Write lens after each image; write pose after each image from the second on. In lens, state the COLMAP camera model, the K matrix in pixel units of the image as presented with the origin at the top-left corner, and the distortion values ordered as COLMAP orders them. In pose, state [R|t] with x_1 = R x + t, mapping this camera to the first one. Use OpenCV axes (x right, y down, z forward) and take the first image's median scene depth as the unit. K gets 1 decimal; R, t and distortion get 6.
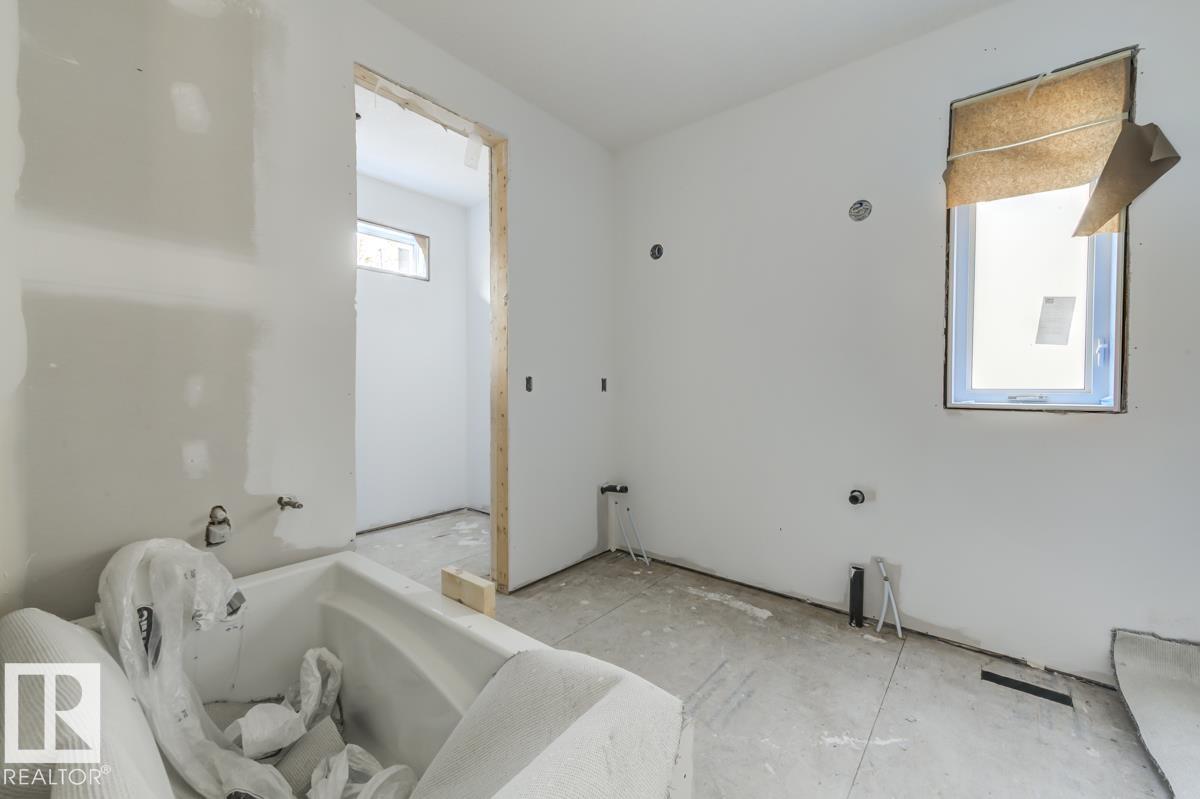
lens RADIAL K [[479.7, 0, 609.5], [0, 479.7, 391.7], [0, 0, 1]] dist [0.003304, 0.000316]
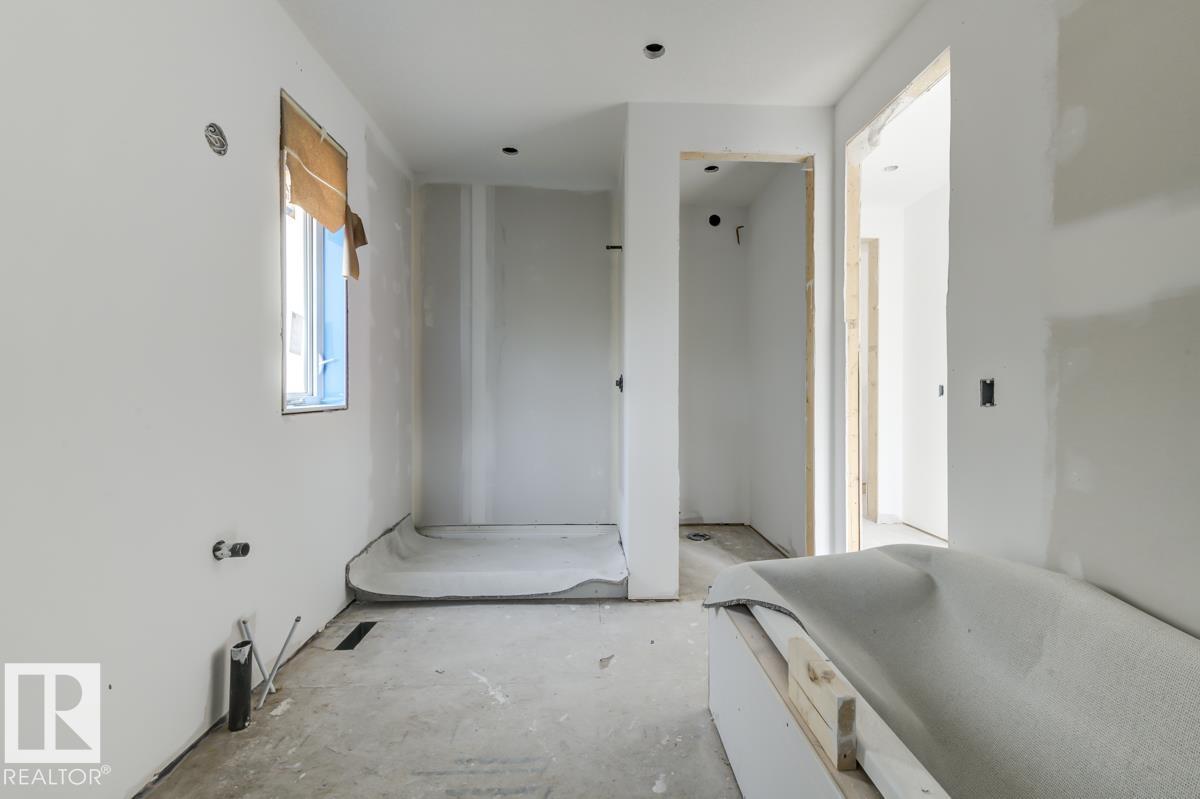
lens RADIAL K [[479.7, 0, 609.5], [0, 479.7, 391.7], [0, 0, 1]] dist [0.003304, 0.000316]
pose [[-0.659163, -0.005866, 0.751978, -0.483191], [0.011181, 0.999783, 0.017600, -0.022164], [-0.751917, 0.020009, -0.658954, 1.315373]]
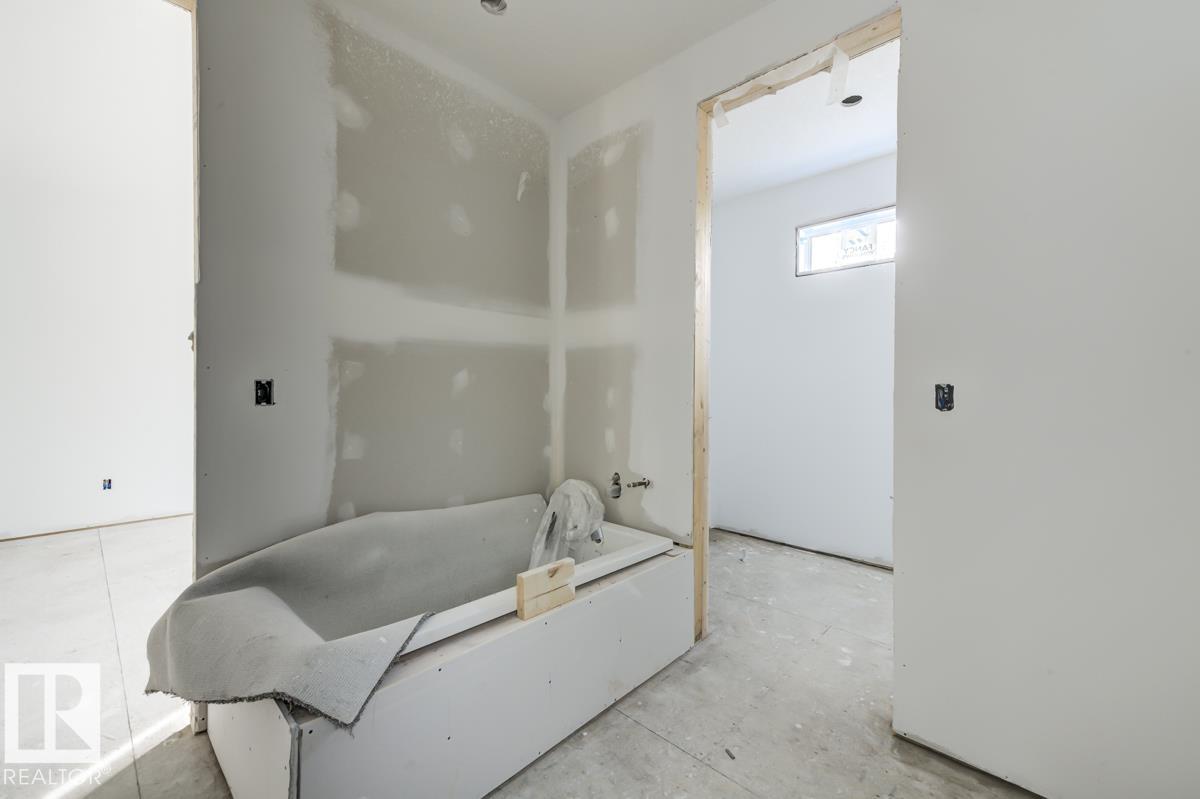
lens RADIAL K [[479.7, 0, 609.5], [0, 479.7, 391.7], [0, 0, 1]] dist [0.003304, 0.000316]
pose [[-0.069914, -0.006243, -0.997534, 0.624670], [-0.027504, 0.999612, -0.004328, -0.012818], [0.997174, 0.027134, -0.070058, 0.944131]]
